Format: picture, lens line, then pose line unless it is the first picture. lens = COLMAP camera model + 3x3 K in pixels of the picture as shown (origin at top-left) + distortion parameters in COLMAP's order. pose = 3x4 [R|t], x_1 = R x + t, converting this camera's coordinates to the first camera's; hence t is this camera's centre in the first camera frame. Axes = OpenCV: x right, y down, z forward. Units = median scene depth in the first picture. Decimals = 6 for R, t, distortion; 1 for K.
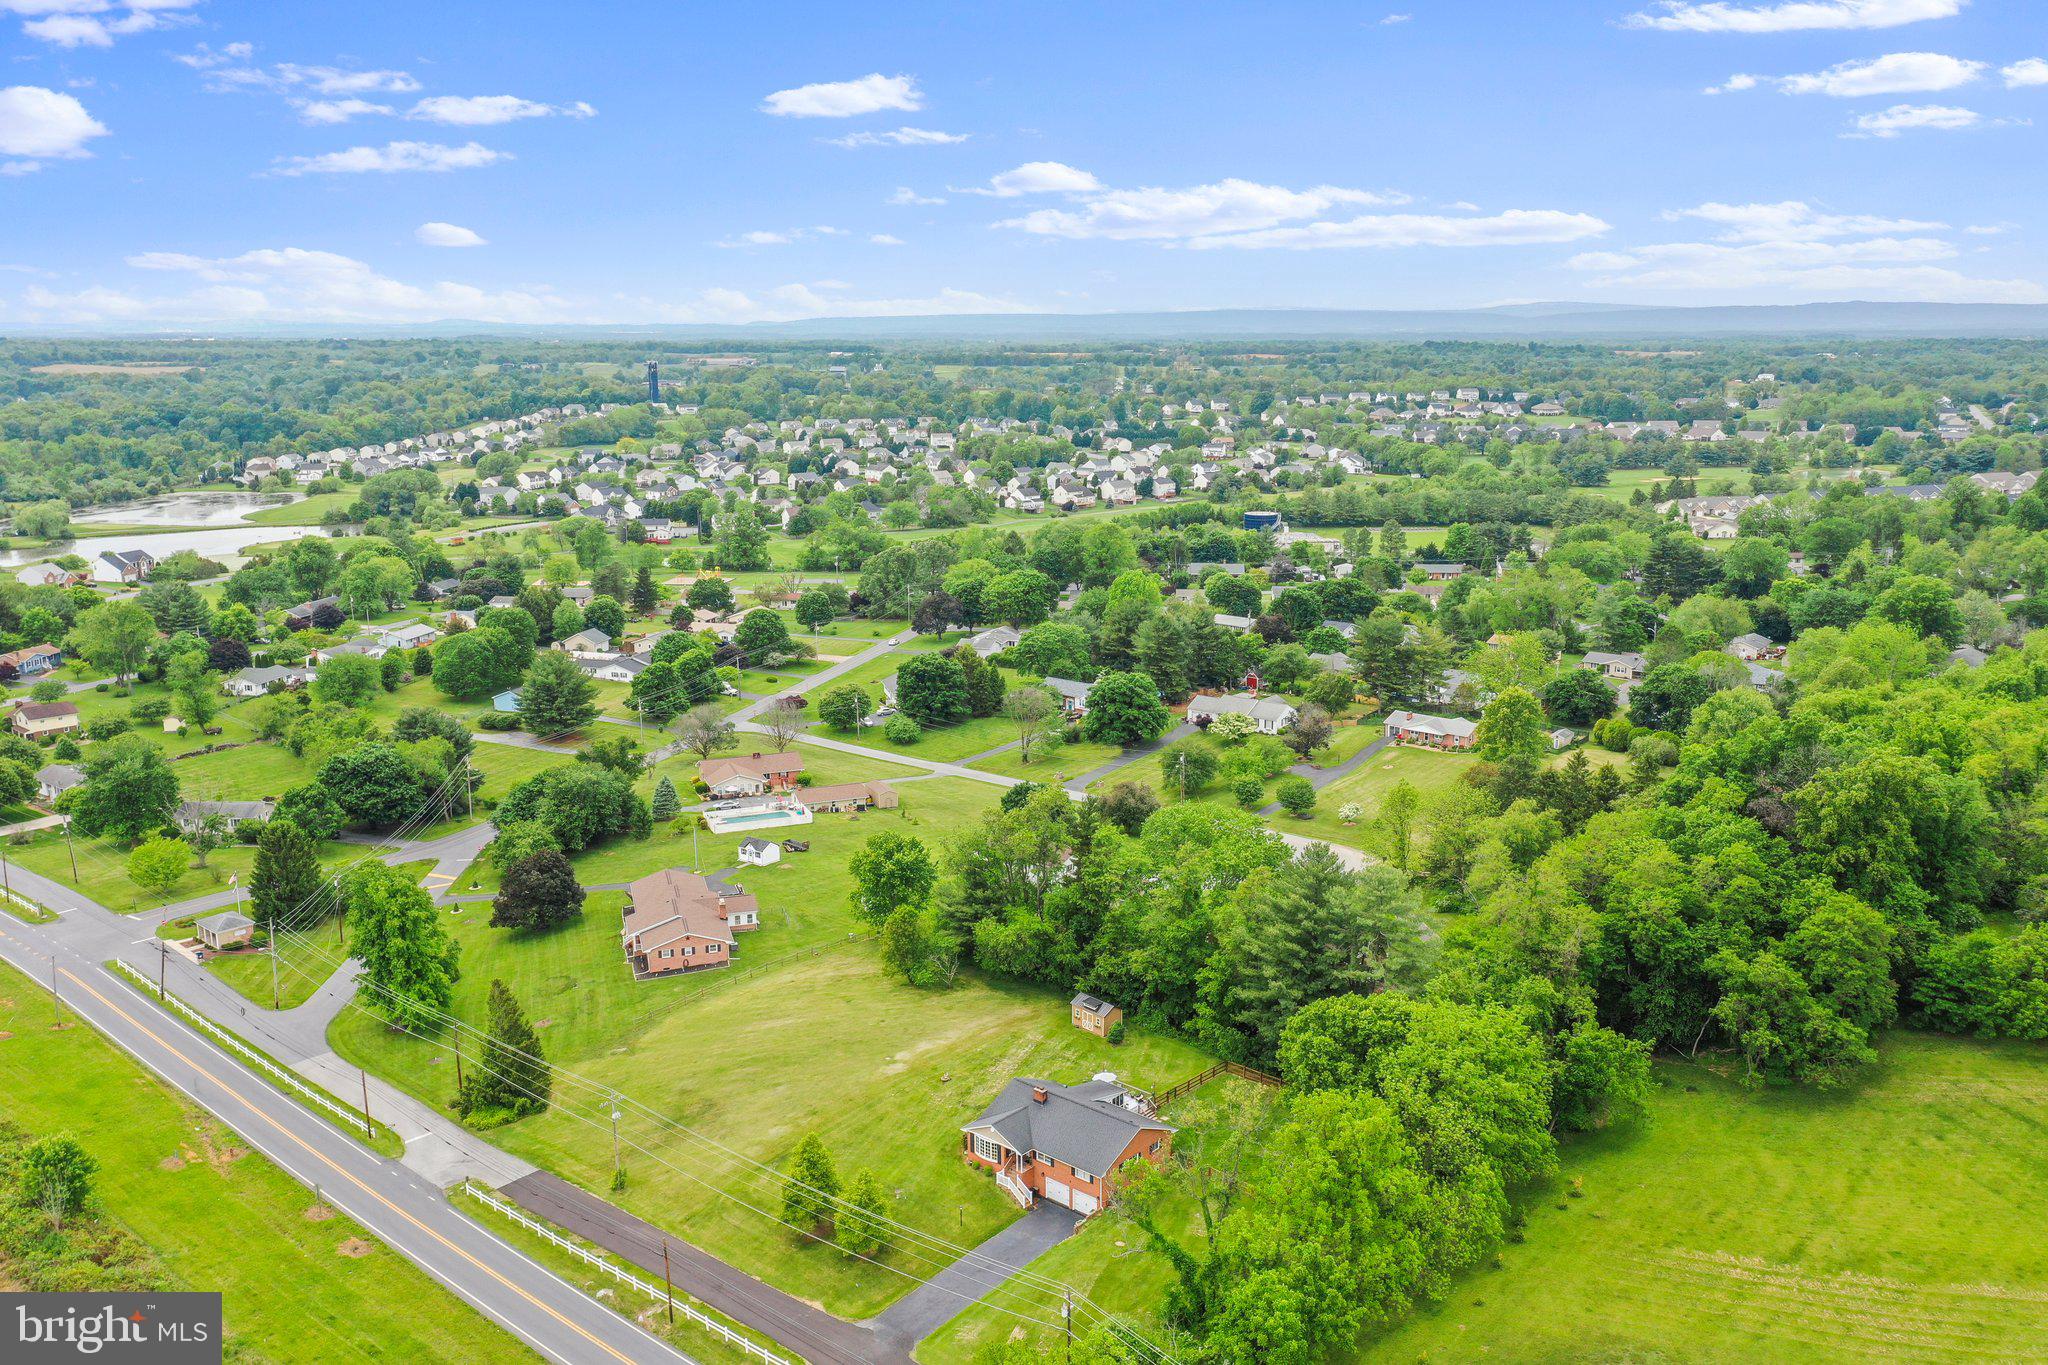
lens RADIAL K [[1600.7, 0, 1010.4], [0, 1600.7, 678.7], [0, 0, 1]] dist [0.017617, 0.003610]
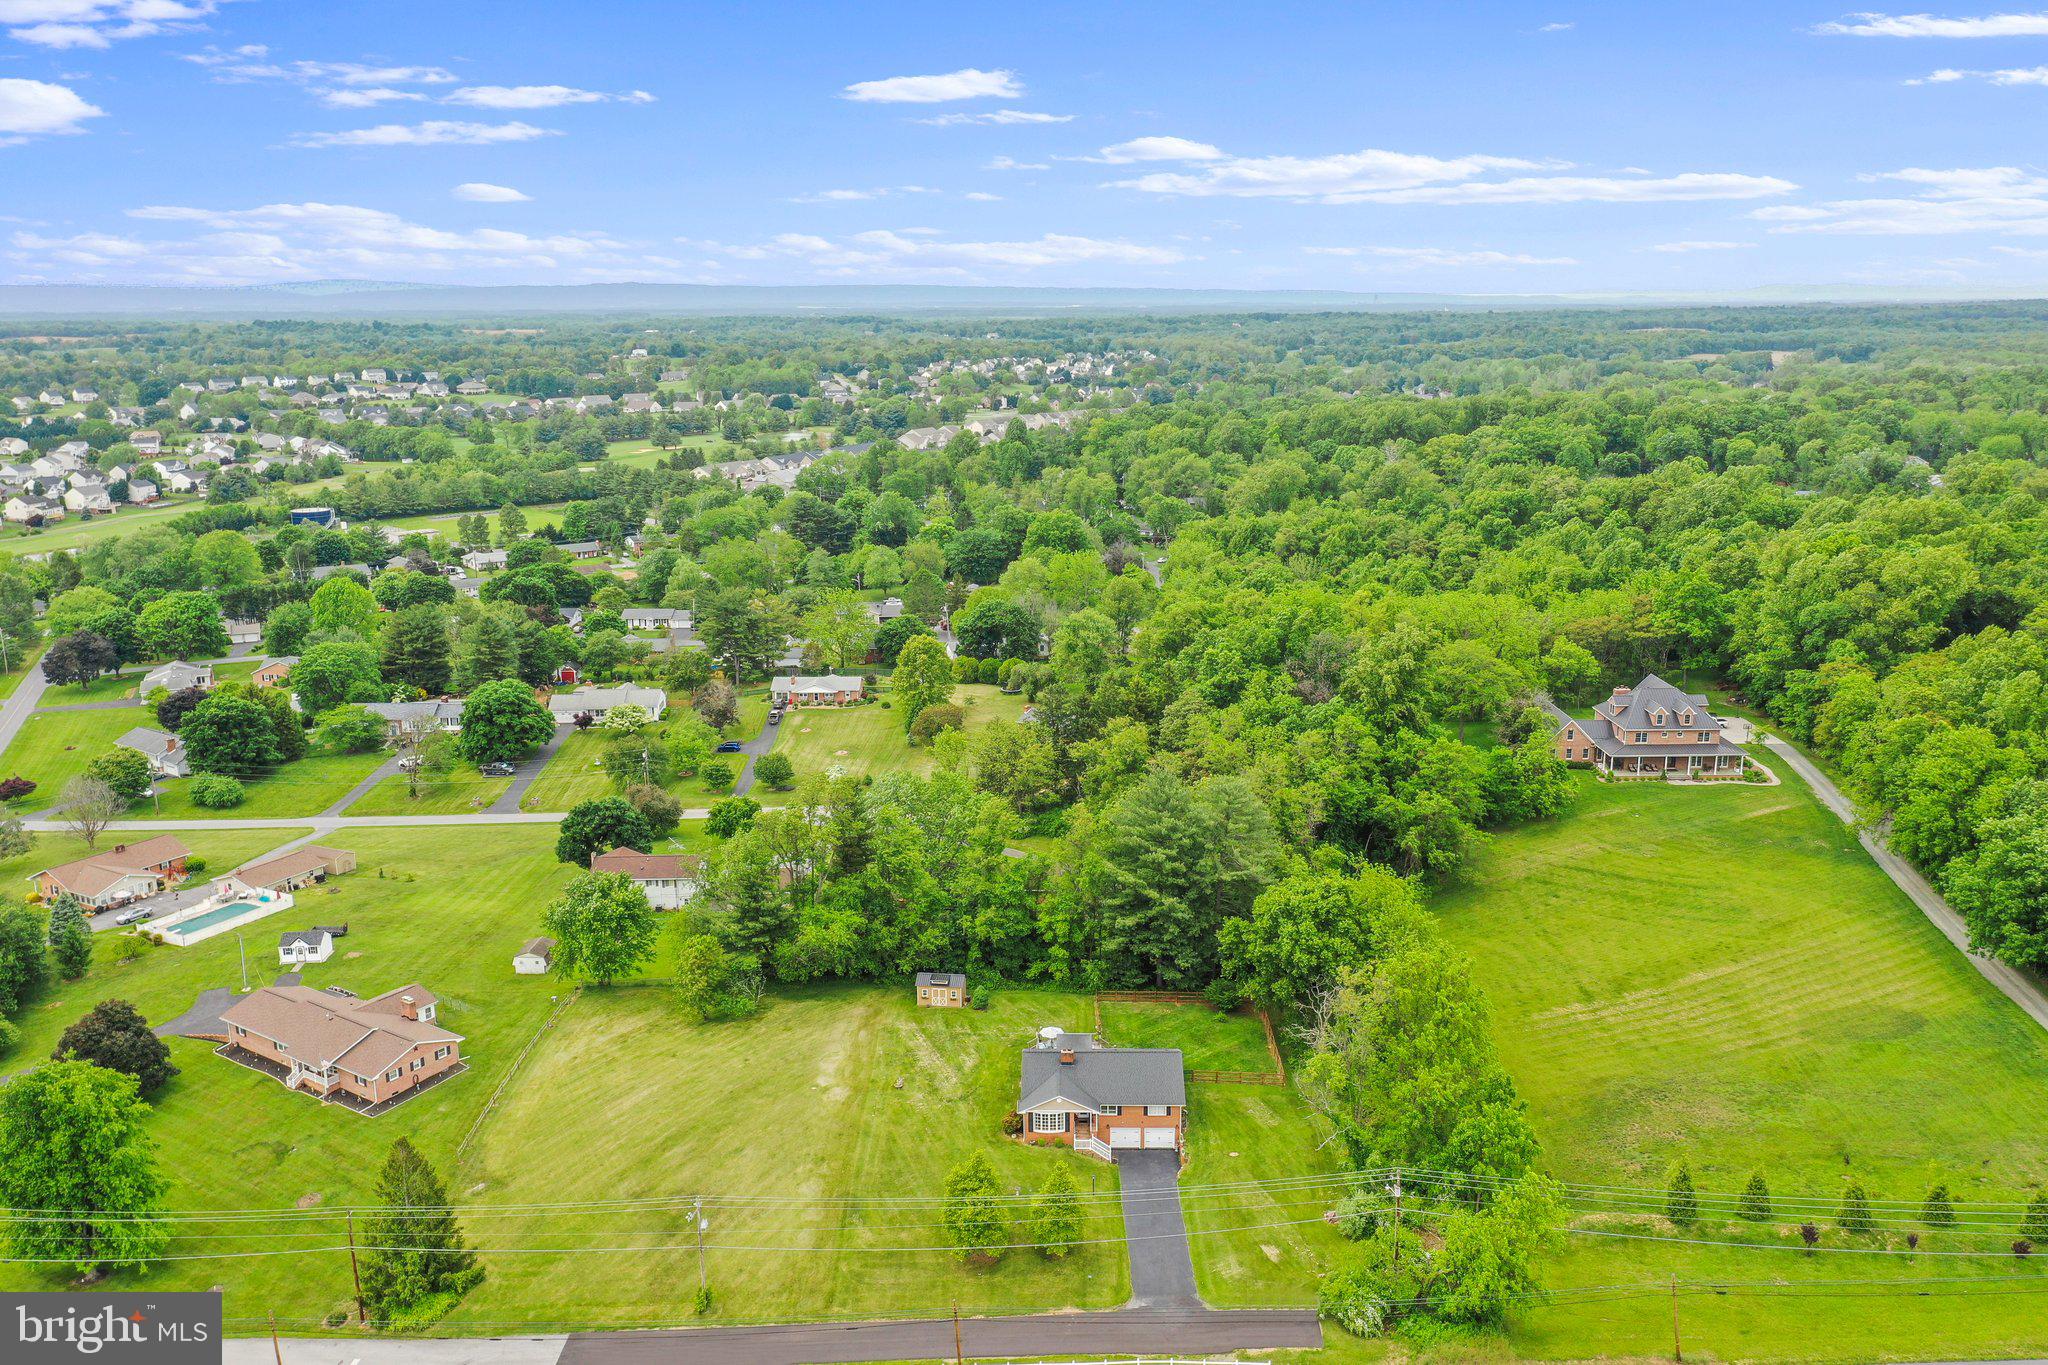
lens RADIAL K [[1600.7, 0, 1010.4], [0, 1600.7, 678.7], [0, 0, 1]] dist [0.017617, 0.003610]
pose [[0.776792, -0.147860, 0.612154, -0.269679], [0.140105, 0.988261, 0.060920, -0.020227], [-0.613975, 0.038443, 0.788389, 0.095793]]
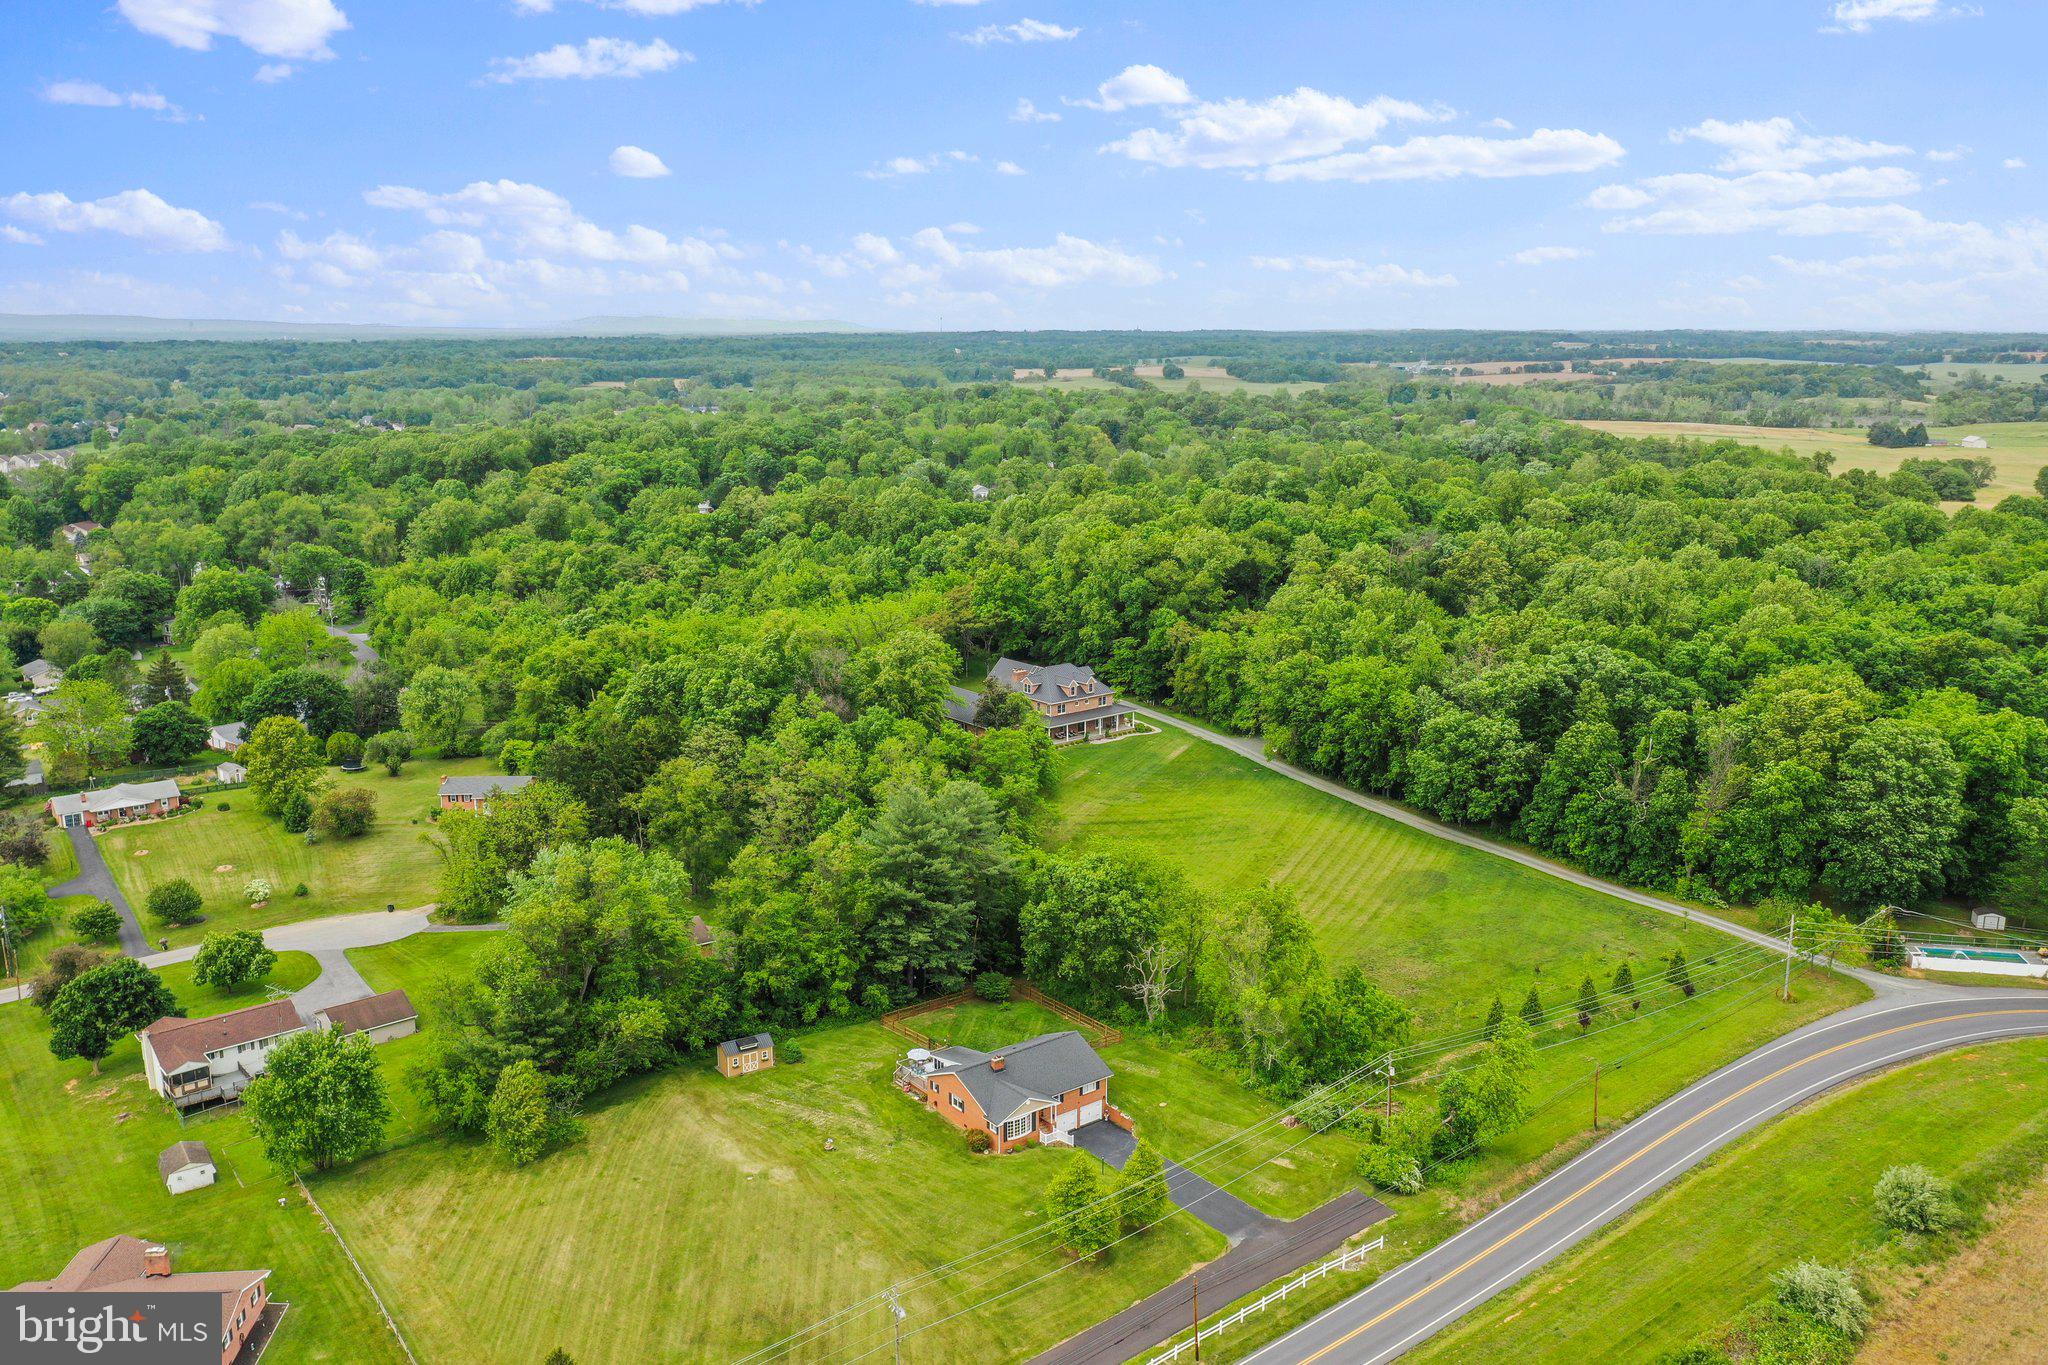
lens RADIAL K [[1636.7, 0, 1024.0], [0, 1636.7, 682.5], [0, 0, 1]] dist [0.006129, 0.004771]
pose [[0.212529, -0.205186, 0.955369, -0.422821], [0.207729, 0.964844, 0.161010, -0.064874], [-0.954819, 0.164239, 0.247680, 0.310980]]
